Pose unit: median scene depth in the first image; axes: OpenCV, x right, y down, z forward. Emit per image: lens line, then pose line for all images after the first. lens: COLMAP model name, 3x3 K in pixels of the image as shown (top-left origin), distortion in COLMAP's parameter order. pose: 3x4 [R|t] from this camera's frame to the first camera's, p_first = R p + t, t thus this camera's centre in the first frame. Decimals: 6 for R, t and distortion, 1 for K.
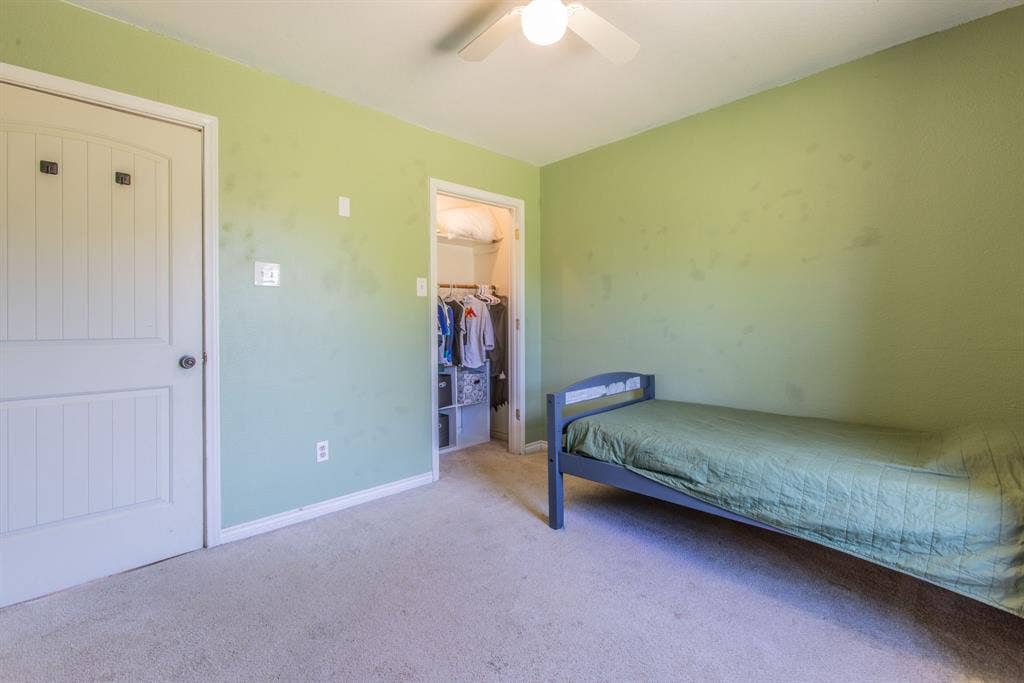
lens RADIAL K [[456.3, 0, 514.3], [0, 456.3, 317.3], [0, 0, 1]] dist [-0.002965, 0.000138]
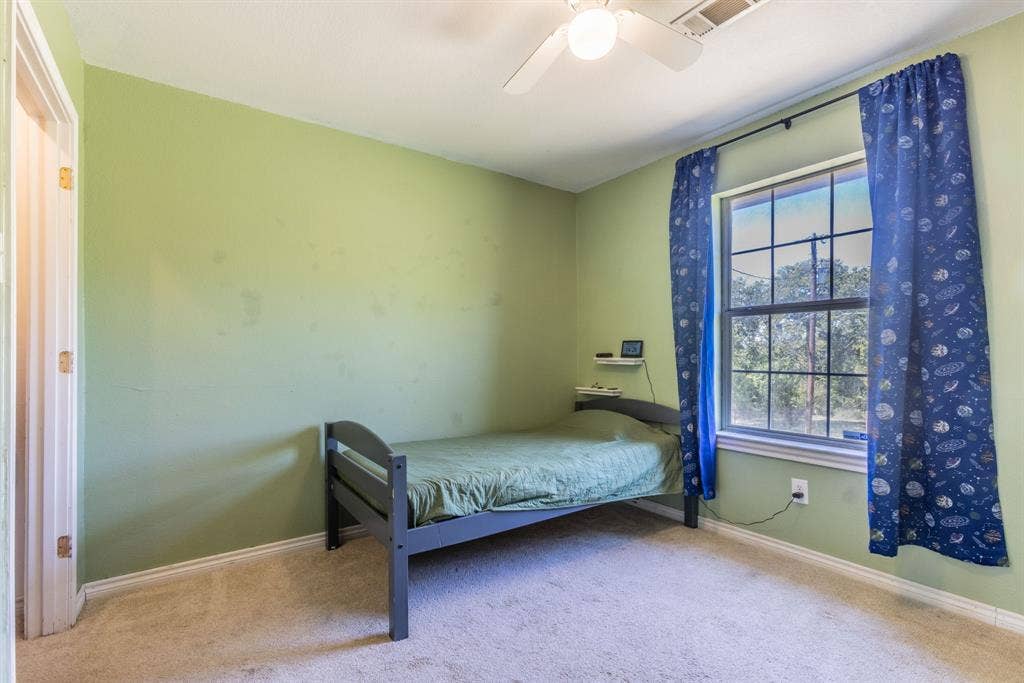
lens RADIAL K [[476.2, 0, 512.0], [0, 476.2, 341.5], [0, 0, 1]] dist [-0.001347, -0.000035]
pose [[0.163400, 0.034885, 0.985943, -0.749819], [-0.015686, 0.999340, -0.032759, 0.003747], [-0.986435, -0.010113, 0.163839, 0.791352]]
